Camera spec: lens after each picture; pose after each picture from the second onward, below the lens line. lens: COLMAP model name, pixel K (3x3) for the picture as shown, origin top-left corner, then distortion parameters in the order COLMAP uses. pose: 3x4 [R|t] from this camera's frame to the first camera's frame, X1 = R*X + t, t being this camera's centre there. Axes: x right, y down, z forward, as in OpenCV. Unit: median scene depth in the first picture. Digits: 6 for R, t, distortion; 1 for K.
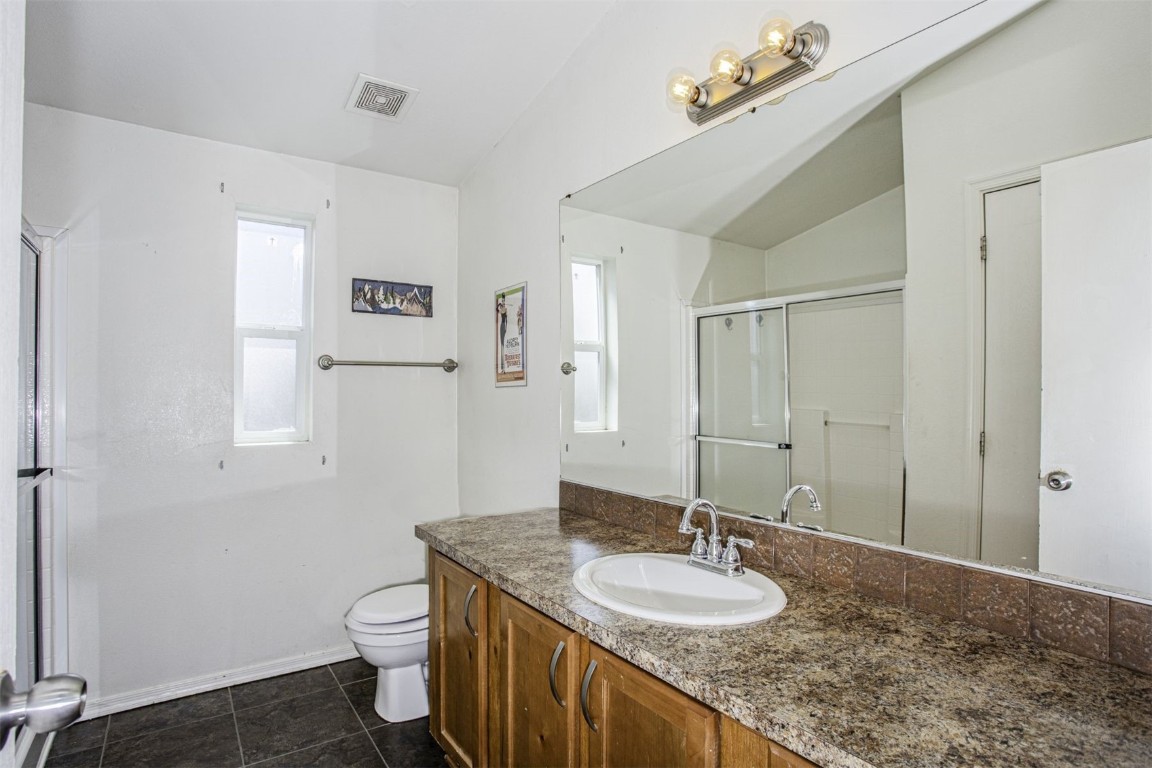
lens RADIAL K [[600.8, 0, 595.6], [0, 600.8, 396.3], [0, 0, 1]] dist [-0.070358, 0.029807]
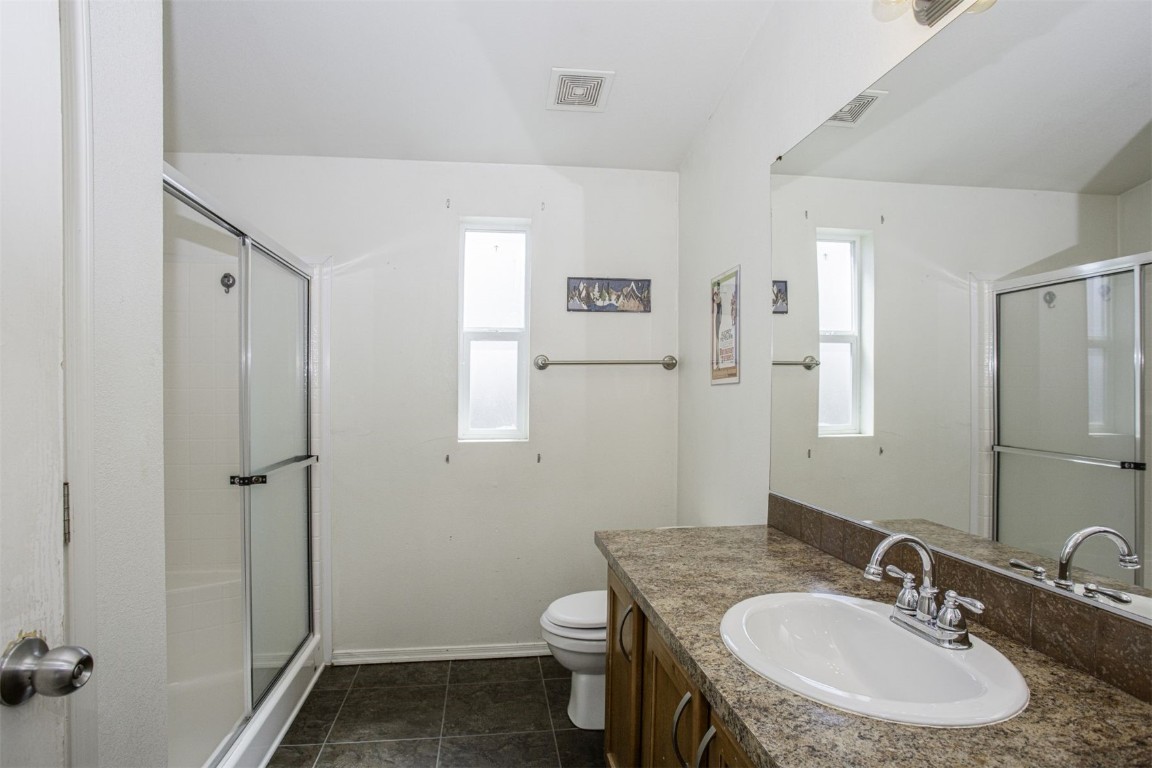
lens RADIAL K [[616.3, 0, 566.6], [0, 616.3, 407.7], [0, 0, 1]] dist [-0.075383, 0.041003]
pose [[0.882210, 0.008438, -0.470781, 0.086903], [0.000737, 0.999813, 0.019302, 0.000929], [0.470856, -0.017375, 0.882039, 0.087369]]
